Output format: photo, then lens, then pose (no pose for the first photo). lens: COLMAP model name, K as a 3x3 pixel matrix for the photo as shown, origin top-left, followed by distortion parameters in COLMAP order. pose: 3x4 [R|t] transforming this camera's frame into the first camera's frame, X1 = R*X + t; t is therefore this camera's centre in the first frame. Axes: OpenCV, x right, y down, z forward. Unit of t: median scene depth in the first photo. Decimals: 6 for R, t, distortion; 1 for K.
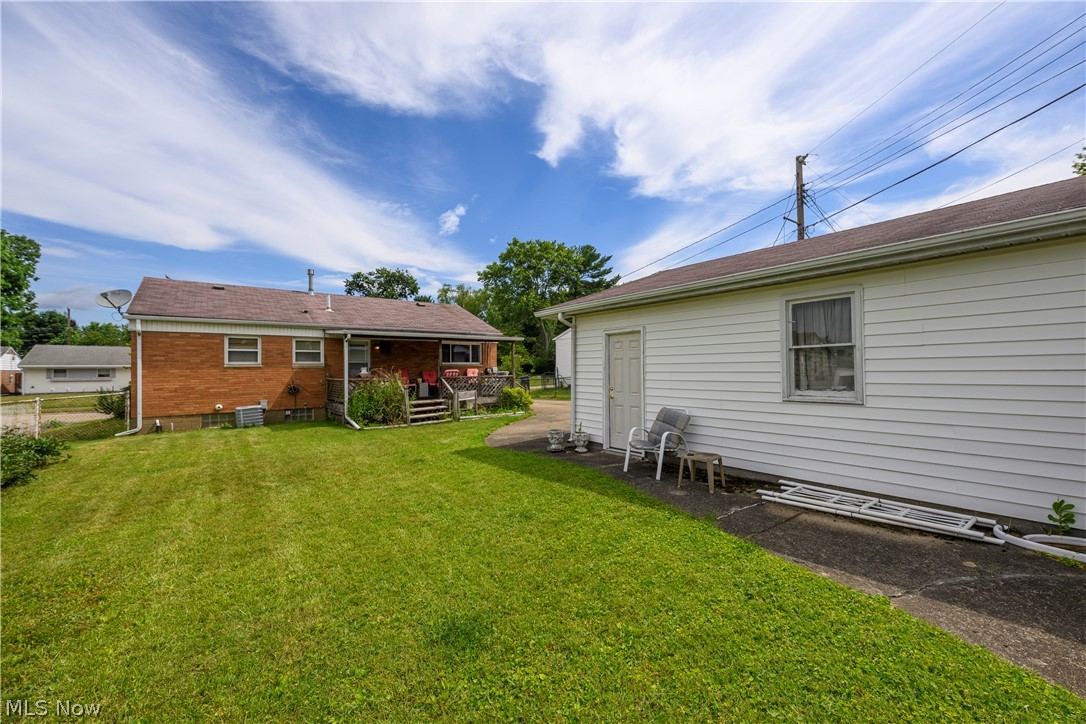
lens RADIAL K [[428.5, 0, 539.4], [0, 428.5, 360.5], [0, 0, 1]] dist [0.000352, 0.000208]
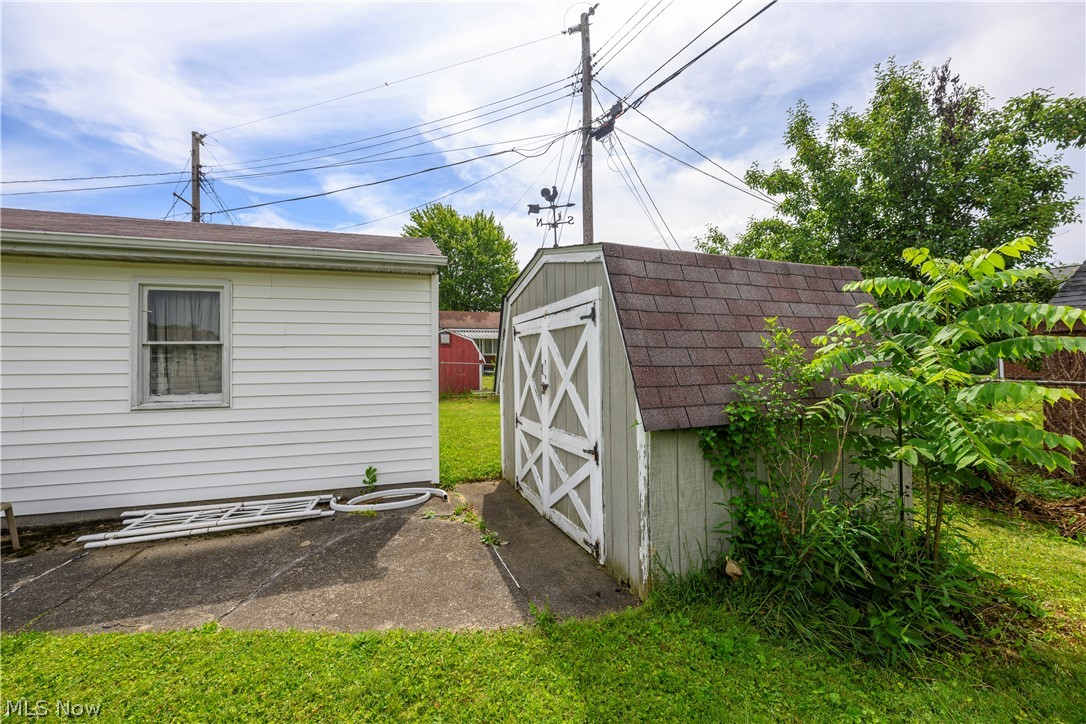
lens RADIAL K [[428.5, 0, 539.4], [0, 428.5, 360.5], [0, 0, 1]] dist [0.000352, 0.000208]
pose [[0.355952, 0.017460, 0.934341, 0.112415], [-0.015000, 0.999803, -0.012969, 0.002090], [-0.934384, -0.009399, 0.356144, 0.024186]]
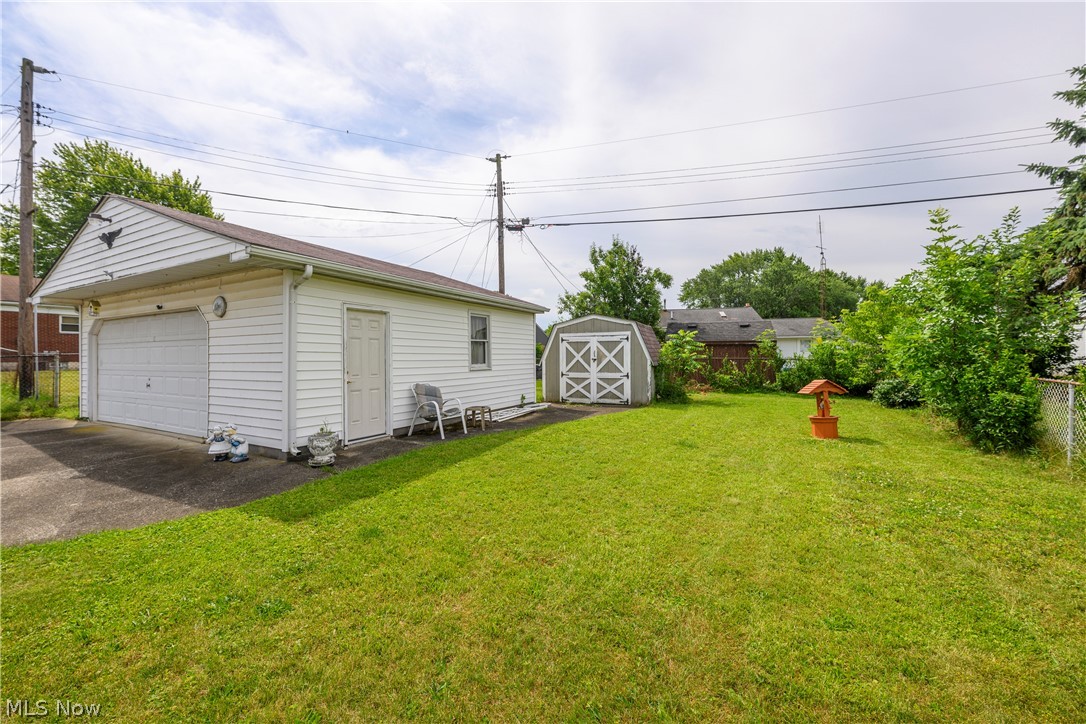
lens RADIAL K [[428.5, 0, 539.4], [0, 428.5, 360.5], [0, 0, 1]] dist [0.000352, 0.000208]
pose [[-0.414973, 0.004802, 0.909821, -1.290442], [-0.012283, 0.999865, -0.010879, 0.078658], [-0.909751, -0.015690, -0.414858, 1.679310]]
